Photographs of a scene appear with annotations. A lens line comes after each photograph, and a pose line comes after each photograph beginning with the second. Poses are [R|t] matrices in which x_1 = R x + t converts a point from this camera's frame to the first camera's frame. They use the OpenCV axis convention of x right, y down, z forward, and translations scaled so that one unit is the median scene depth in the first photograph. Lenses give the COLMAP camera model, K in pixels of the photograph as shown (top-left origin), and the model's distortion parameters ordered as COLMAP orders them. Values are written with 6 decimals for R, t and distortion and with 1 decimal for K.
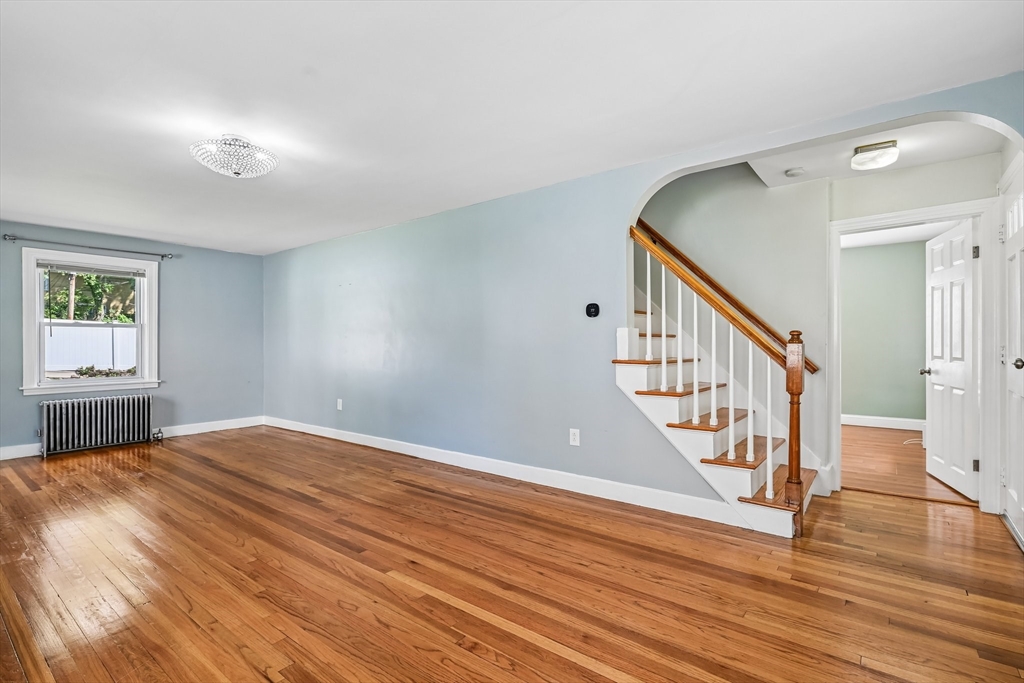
lens RADIAL K [[453.8, 0, 534.8], [0, 453.8, 343.5], [0, 0, 1]] dist [-0.000751, 0.000088]
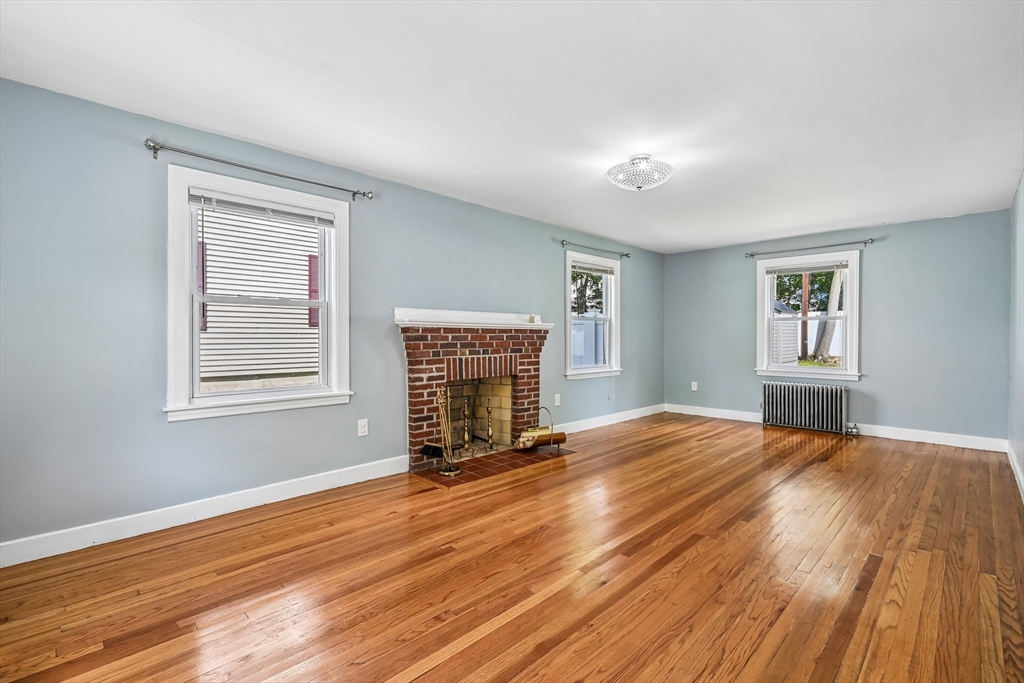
lens RADIAL K [[494.7, 0, 509.1], [0, 494.7, 342.2], [0, 0, 1]] dist [-0.000114, -0.000627]
pose [[-0.162196, 0.017024, -0.986612, 0.458270], [-0.001547, 0.999846, 0.017507, -0.003251], [0.986757, 0.004366, -0.162145, 0.631045]]
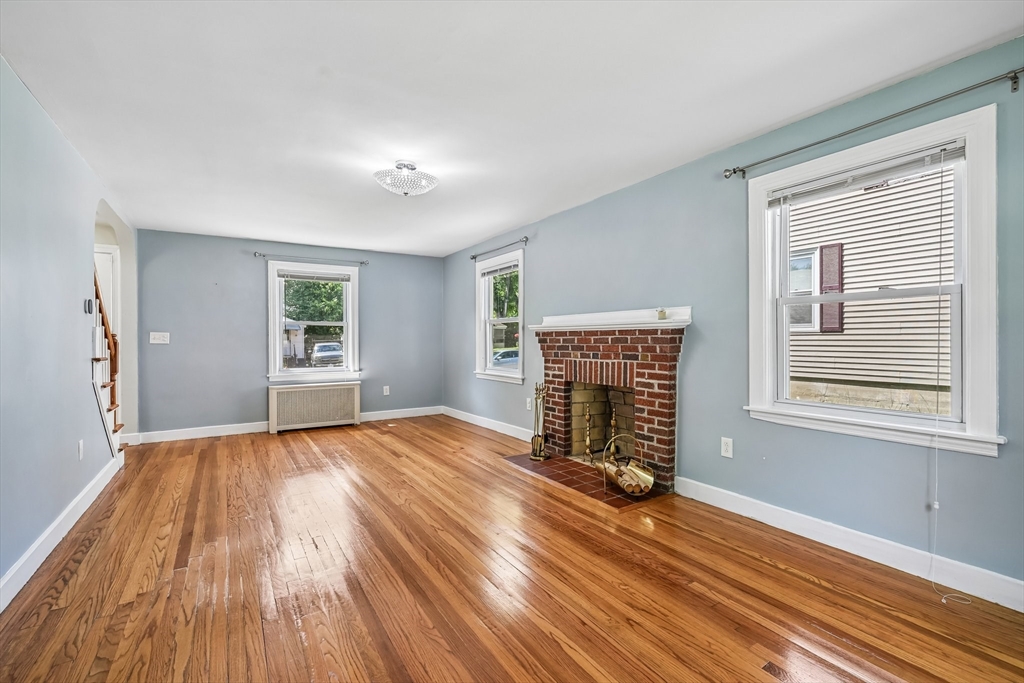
lens RADIAL K [[459.7, 0, 496.0], [0, 459.7, 341.9], [0, 0, 1]] dist [0.000390, 0.000123]
pose [[-0.904629, 0.006870, 0.426144, -0.983334], [0.009708, 0.999943, 0.004490, 0.003119], [-0.426089, 0.008199, -0.904644, 1.420503]]
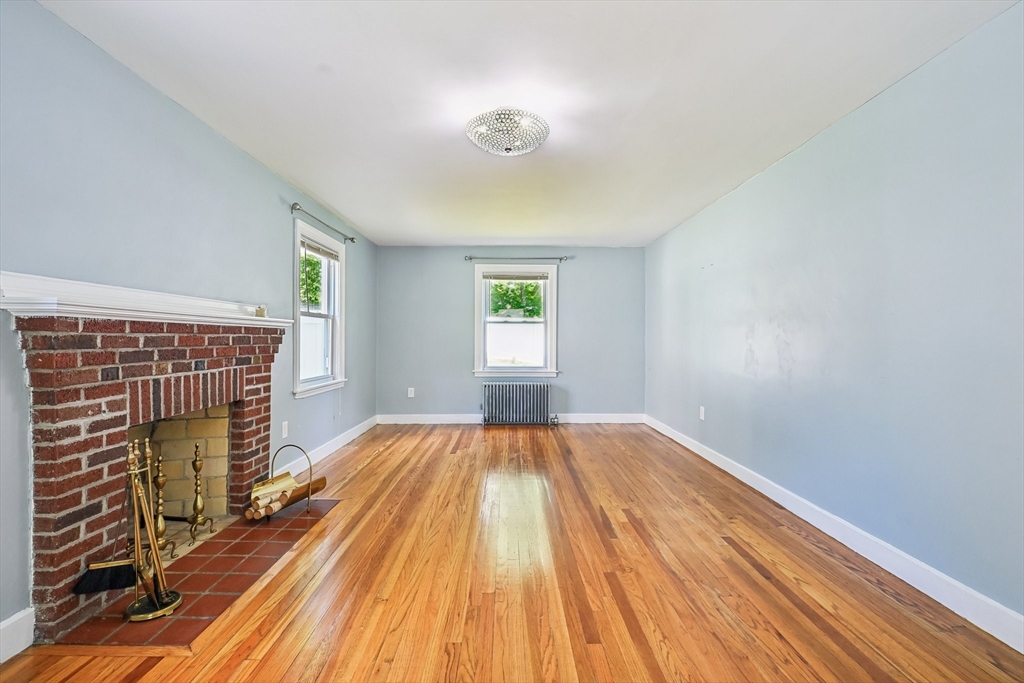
lens RADIAL K [[479.7, 0, 536.5], [0, 479.7, 333.8], [0, 0, 1]] dist [0.001025, 0.000028]
pose [[0.621339, -0.001616, -0.783540, 0.091480], [-0.006538, 0.999952, -0.007247, -0.001048], [0.783515, 0.009626, 0.621299, 0.325864]]
